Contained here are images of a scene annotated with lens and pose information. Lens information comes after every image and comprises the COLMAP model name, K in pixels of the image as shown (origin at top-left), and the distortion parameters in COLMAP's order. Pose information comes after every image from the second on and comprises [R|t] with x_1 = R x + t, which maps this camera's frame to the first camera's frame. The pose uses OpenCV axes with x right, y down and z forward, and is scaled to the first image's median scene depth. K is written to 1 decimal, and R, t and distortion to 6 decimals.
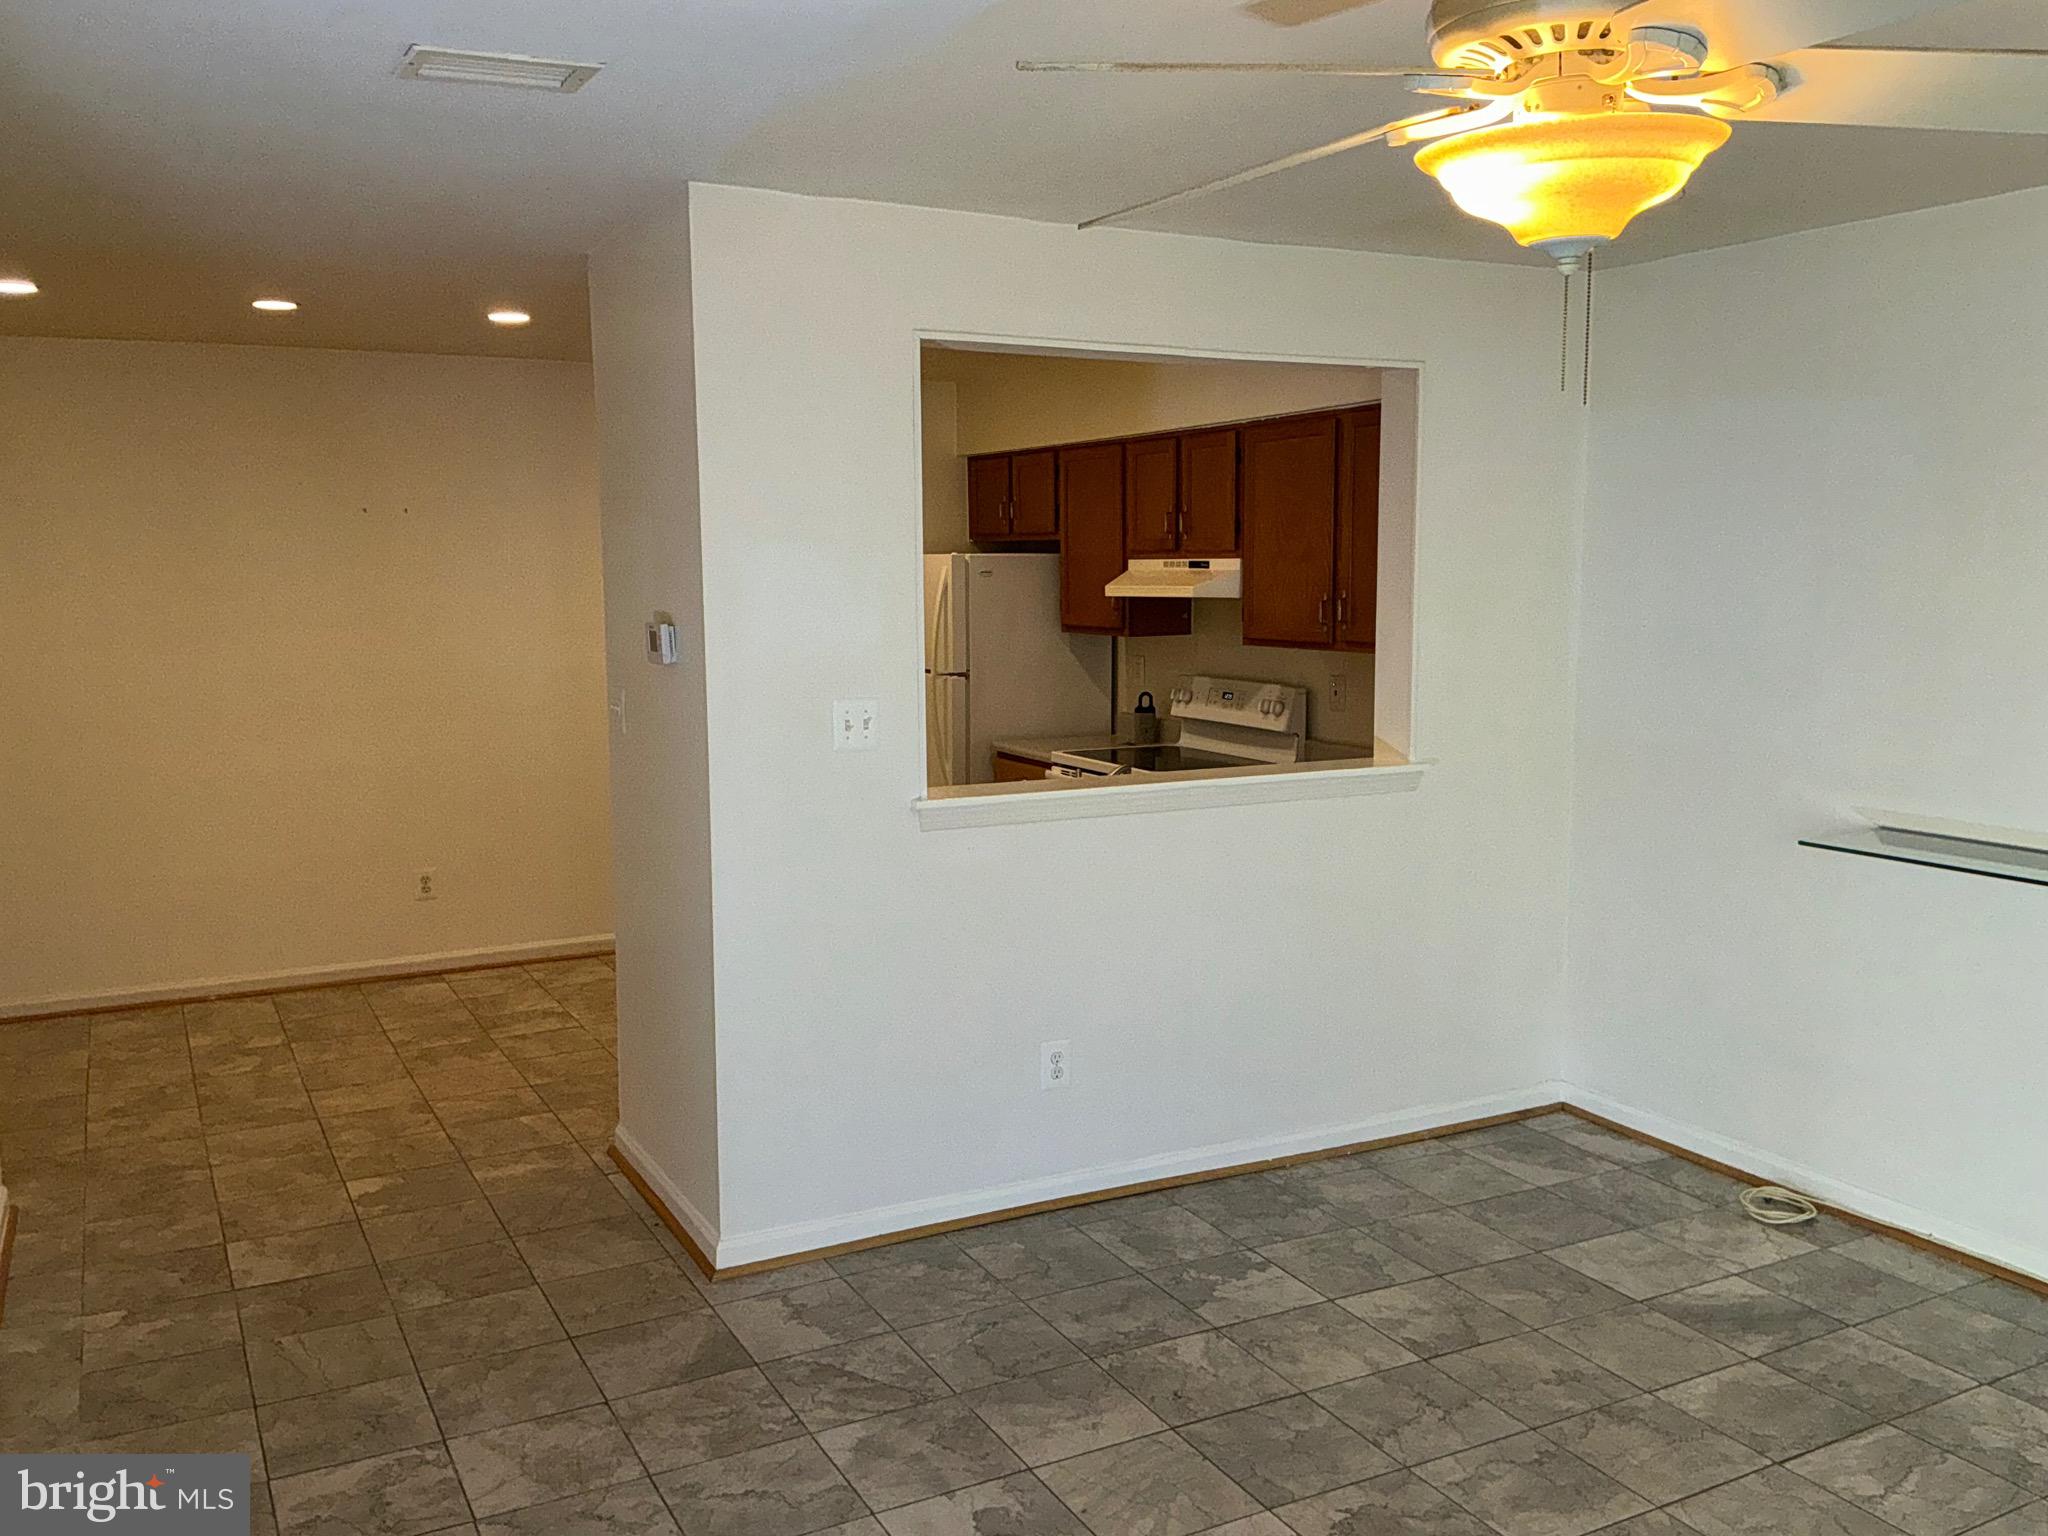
lens RADIAL K [[1695.9, 0, 1022.1], [0, 1695.9, 767.5], [0, 0, 1]] dist [0.149208, -0.310405]
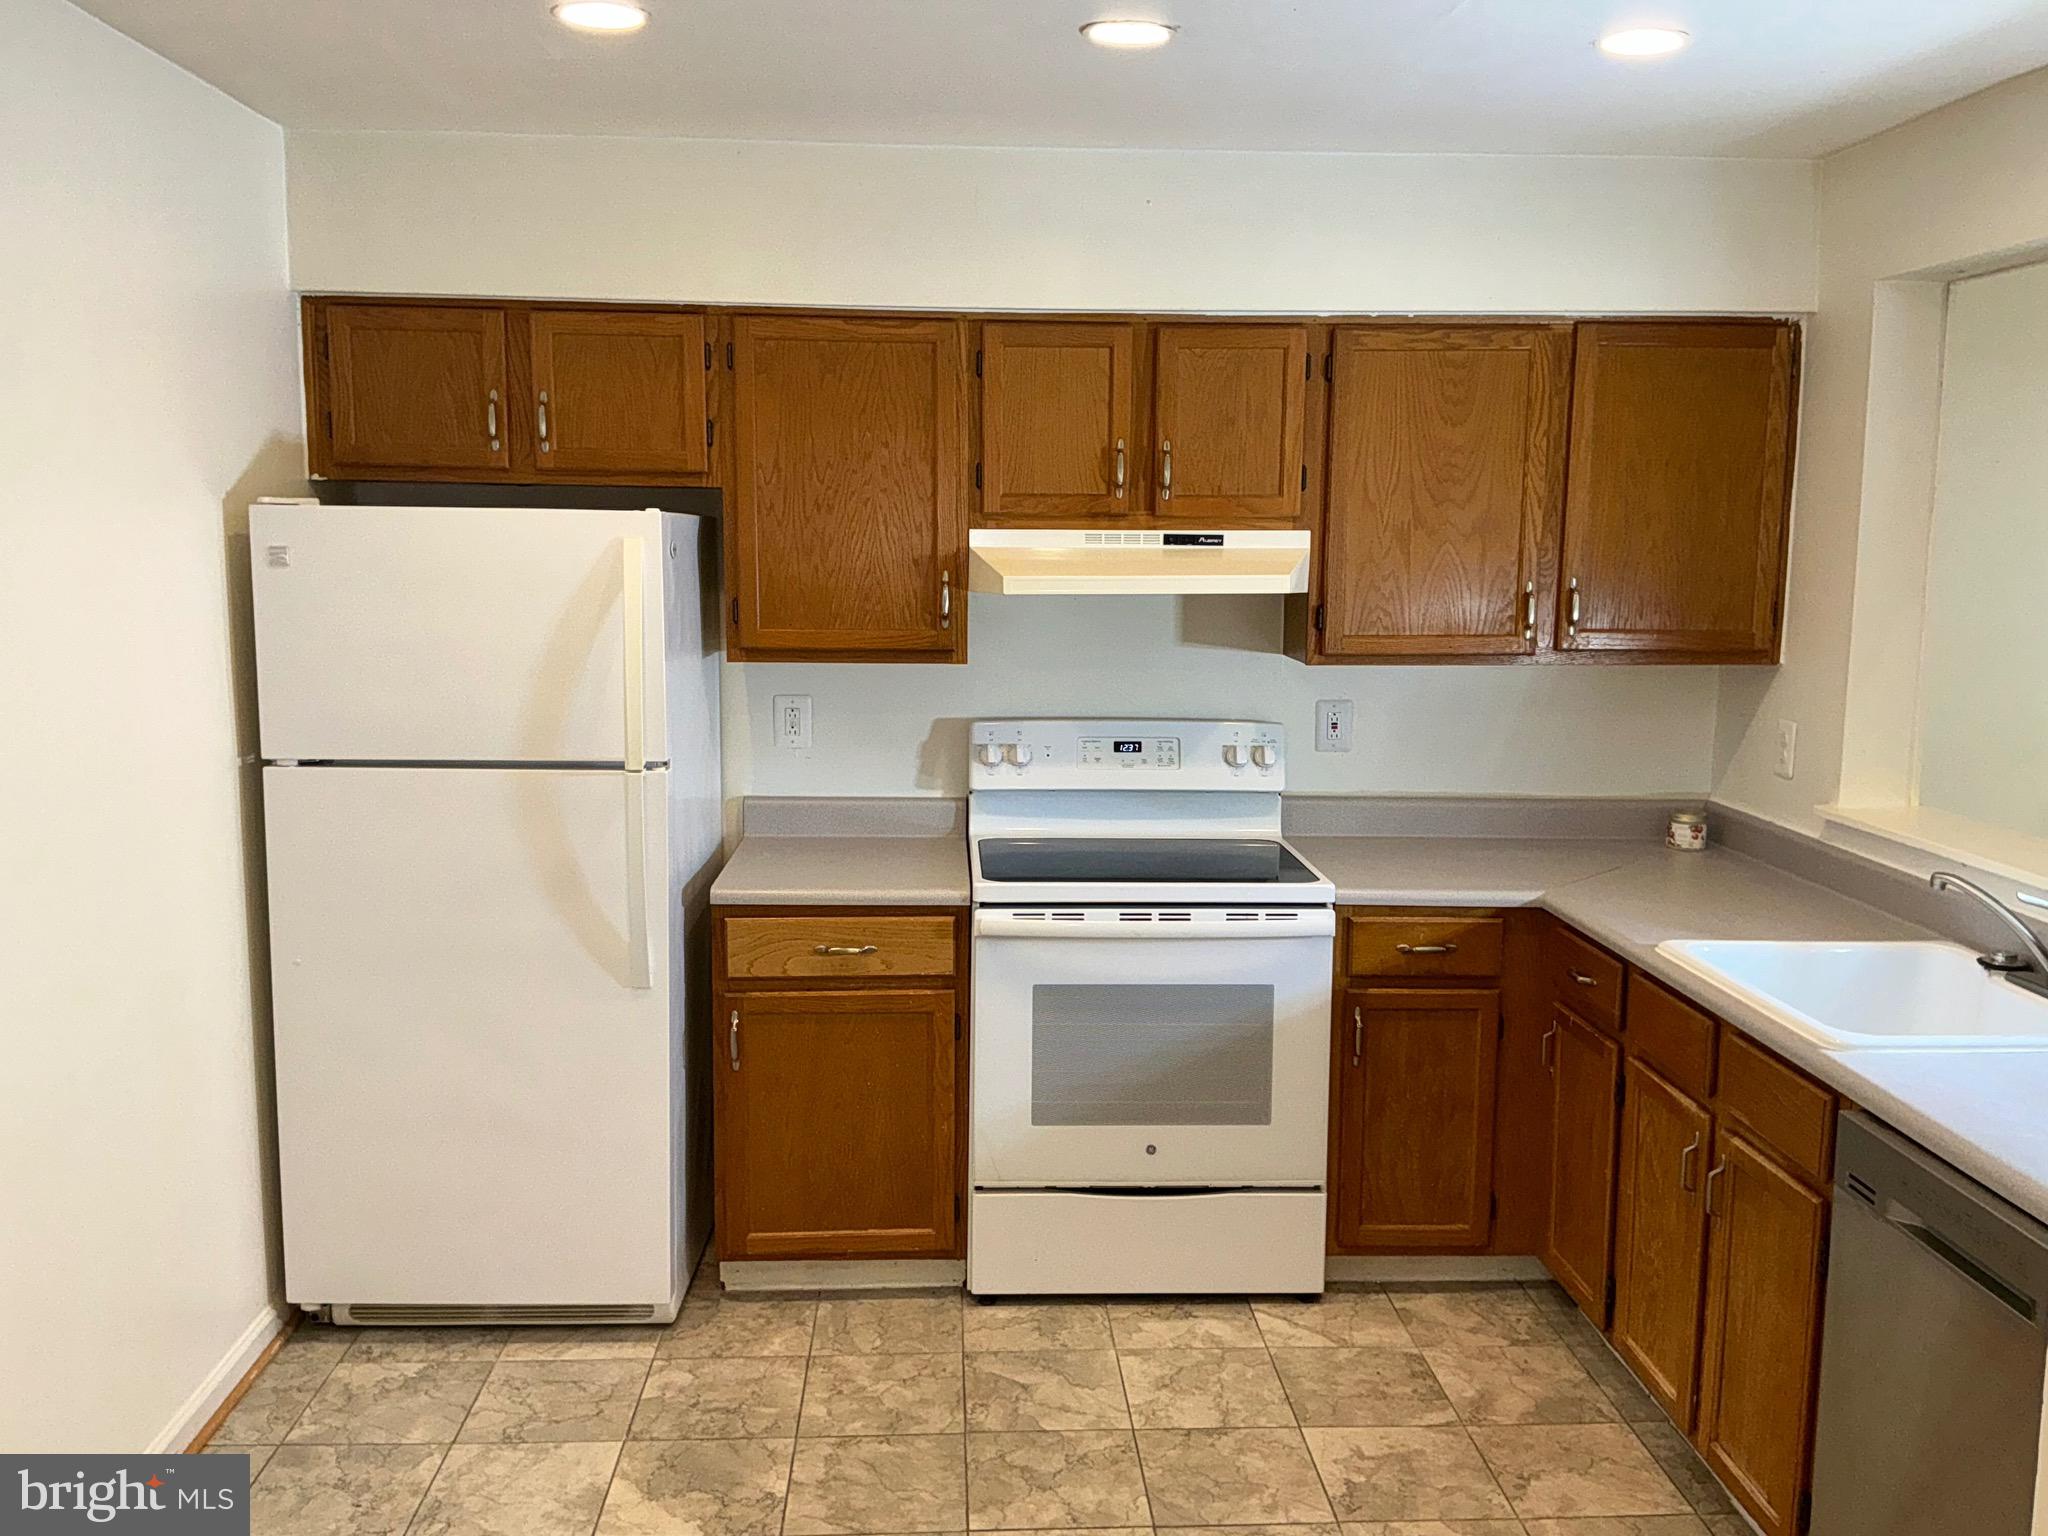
lens RADIAL K [[1695.9, 0, 1022.1], [0, 1695.9, 767.5], [0, 0, 1]] dist [0.149208, -0.310405]
pose [[0.426326, -0.114956, 0.897235, -0.719277], [0.100252, 0.991786, 0.079435, -0.137405], [-0.898997, 0.056085, 0.434349, 1.176398]]
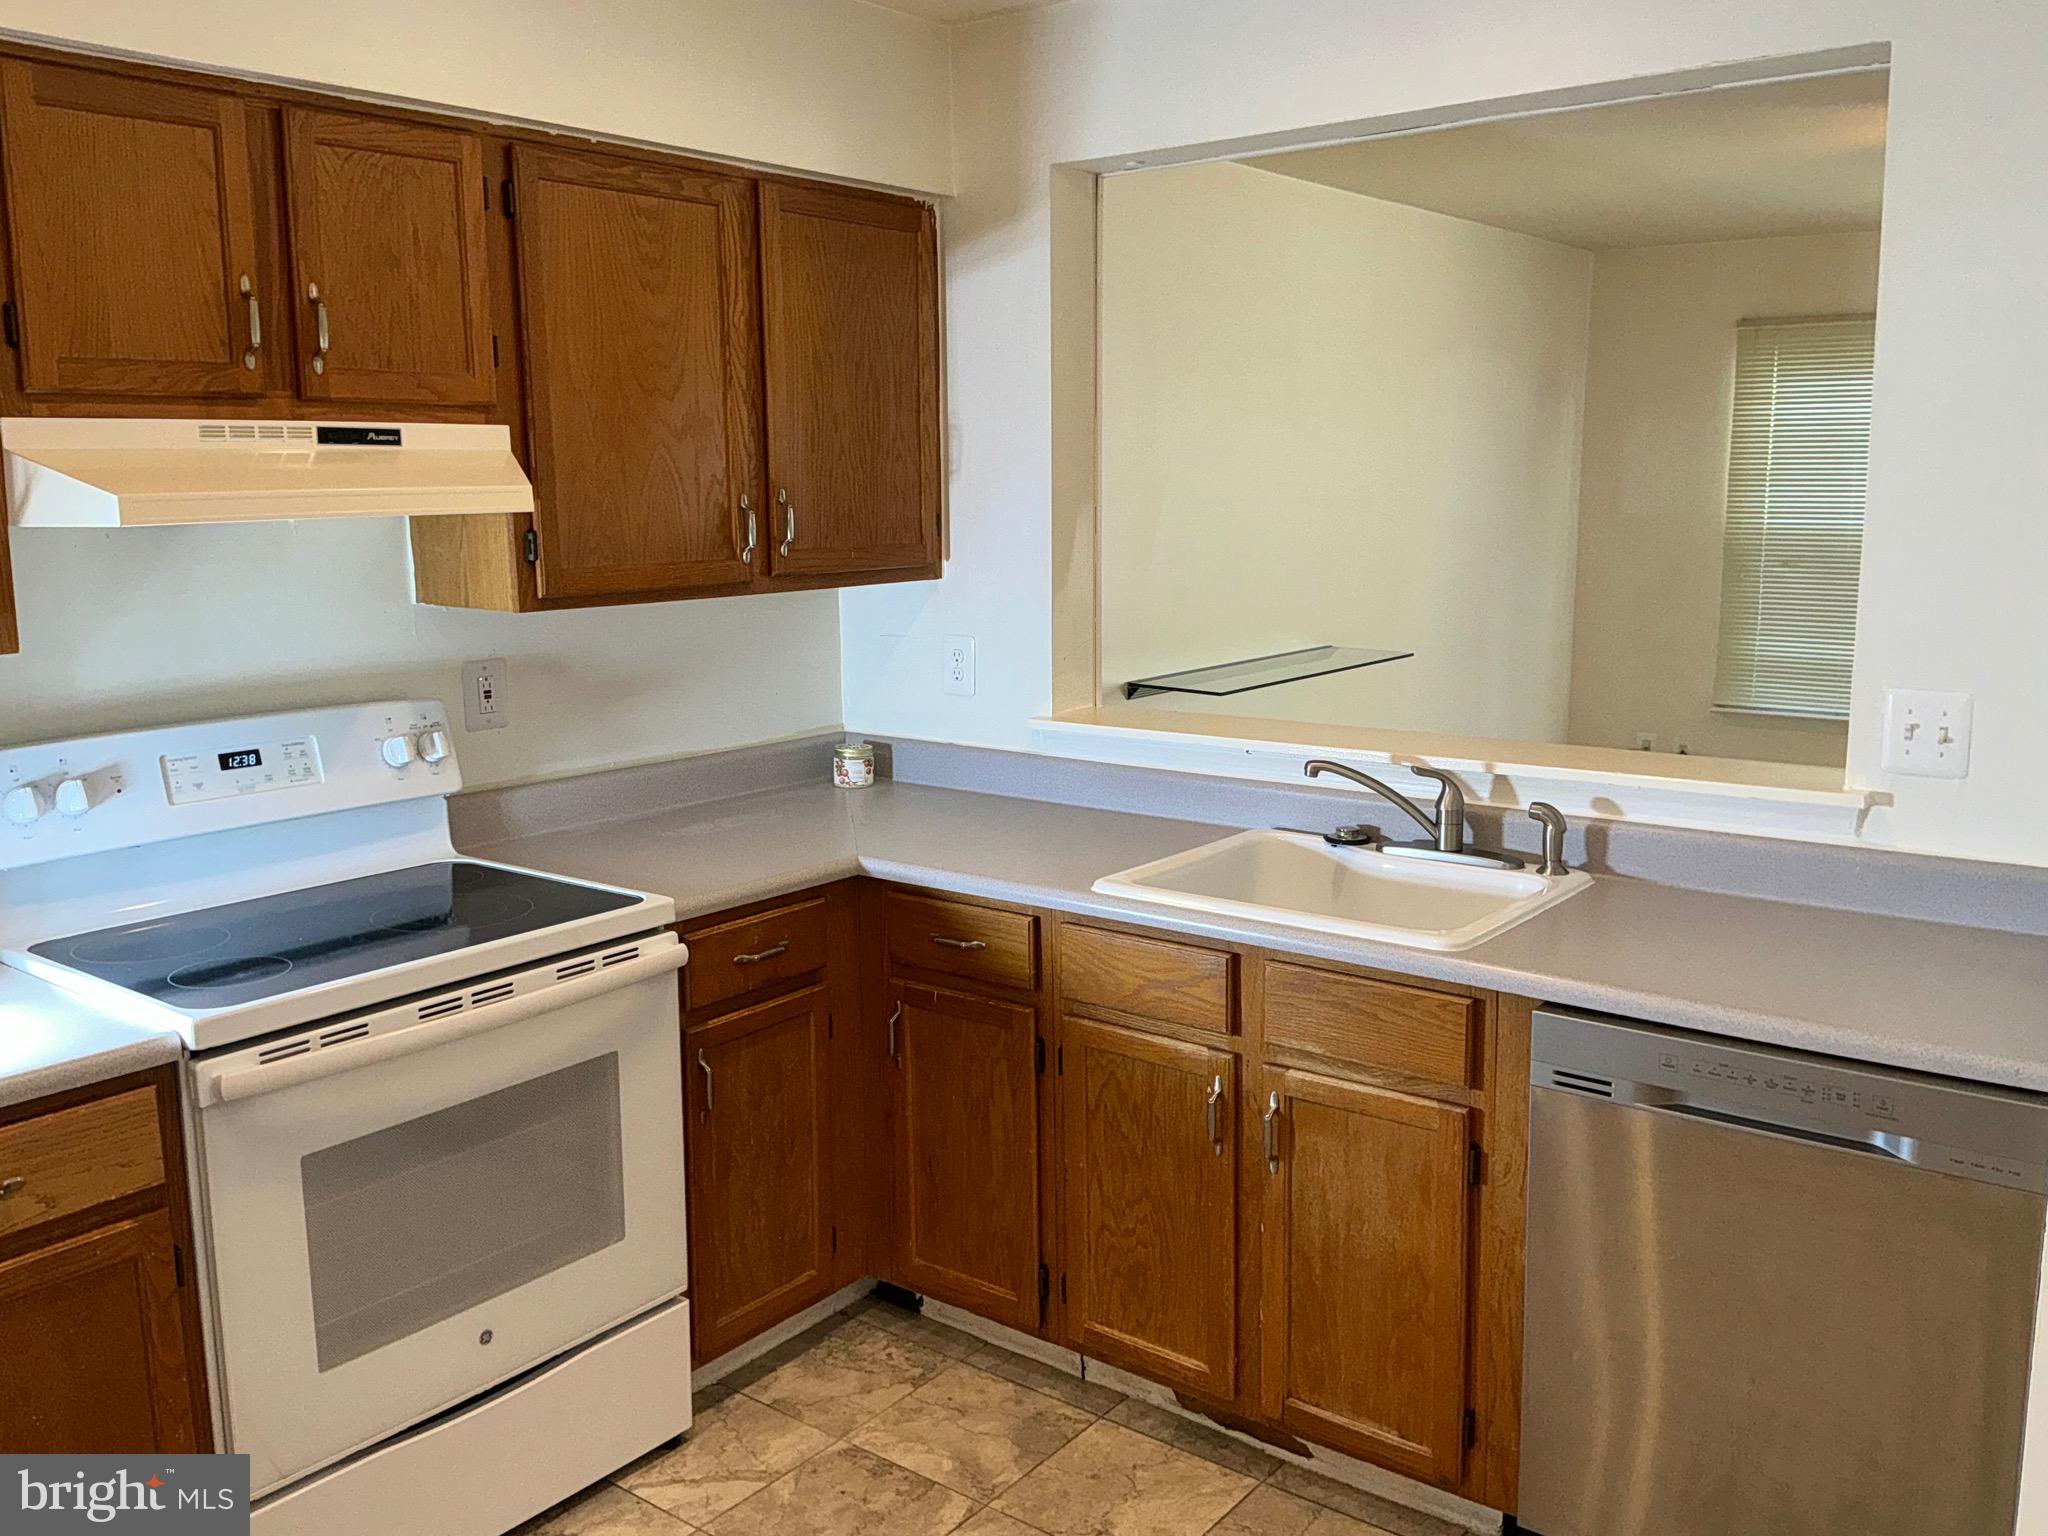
lens RADIAL K [[1695.9, 0, 1022.1], [0, 1695.9, 767.5], [0, 0, 1]] dist [0.149208, -0.310405]
pose [[-0.410779, -0.145313, 0.900080, -0.517296], [0.123198, 0.969316, 0.212716, -0.164018], [-0.903373, 0.198268, -0.380272, 1.527940]]
